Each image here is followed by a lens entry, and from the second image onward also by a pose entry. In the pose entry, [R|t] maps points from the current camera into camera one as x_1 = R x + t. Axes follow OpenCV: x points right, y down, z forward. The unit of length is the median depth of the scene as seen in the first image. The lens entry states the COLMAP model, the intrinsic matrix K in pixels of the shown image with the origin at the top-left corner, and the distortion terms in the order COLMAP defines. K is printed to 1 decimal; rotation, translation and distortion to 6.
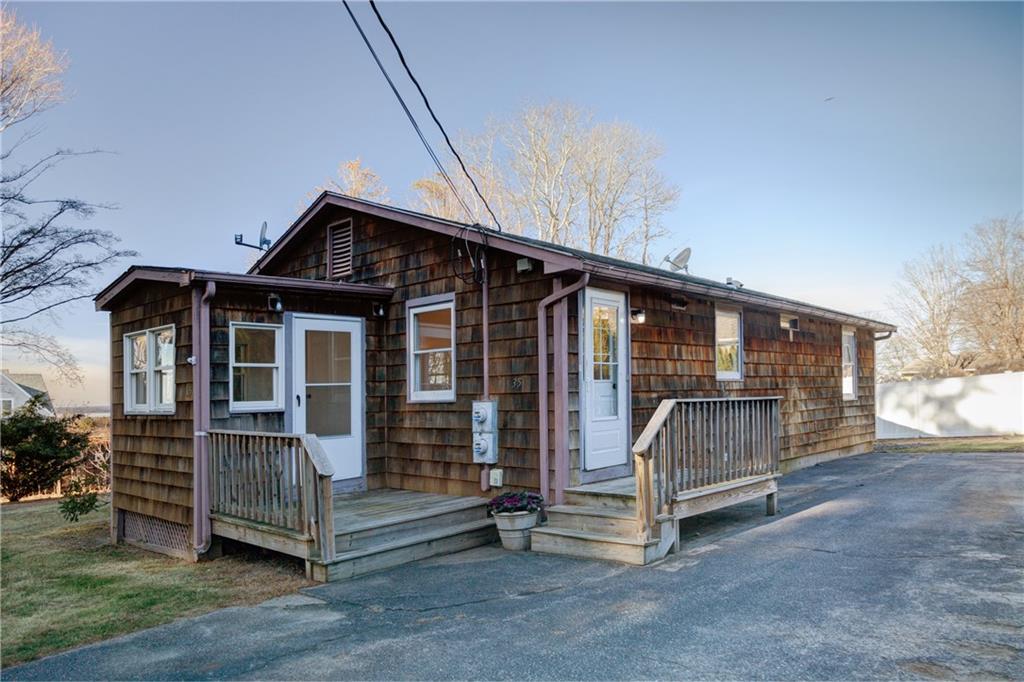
lens RADIAL K [[673.9, 0, 532.3], [0, 673.9, 365.2], [0, 0, 1]] dist [0.003499, 0.000757]
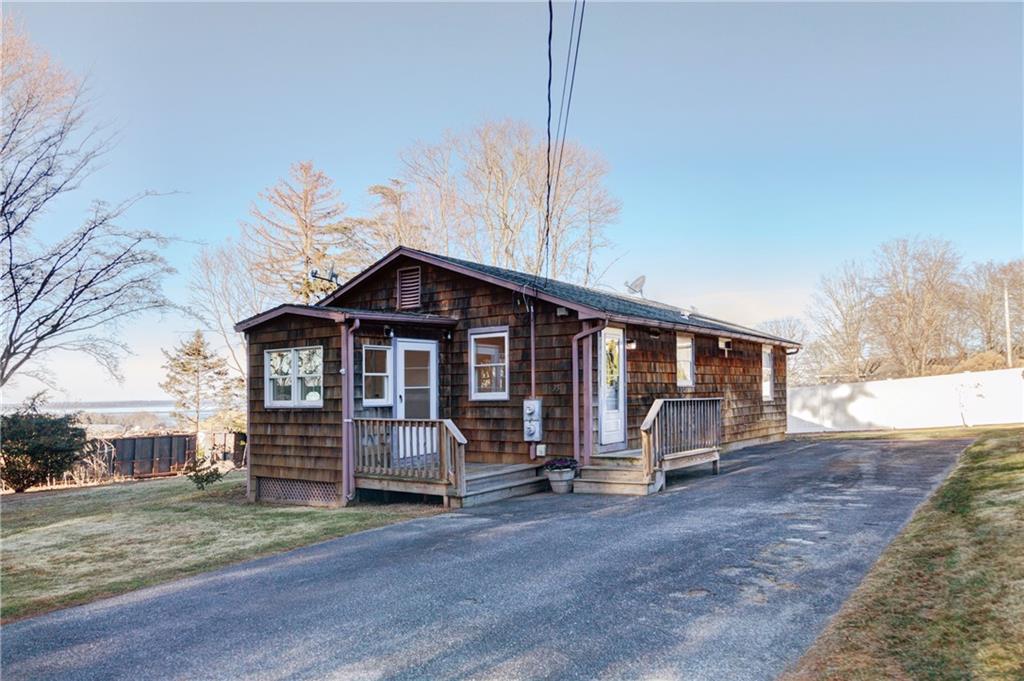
lens RADIAL K [[778.9, 0, 512.0], [0, 778.9, 340.5], [0, 0, 1]] dist [0.002067, 0.000841]
pose [[0.993815, 0.013583, 0.110213, -0.294893], [-0.010819, 0.999613, -0.025644, -0.032456], [-0.110518, 0.024293, 0.993577, -0.694067]]
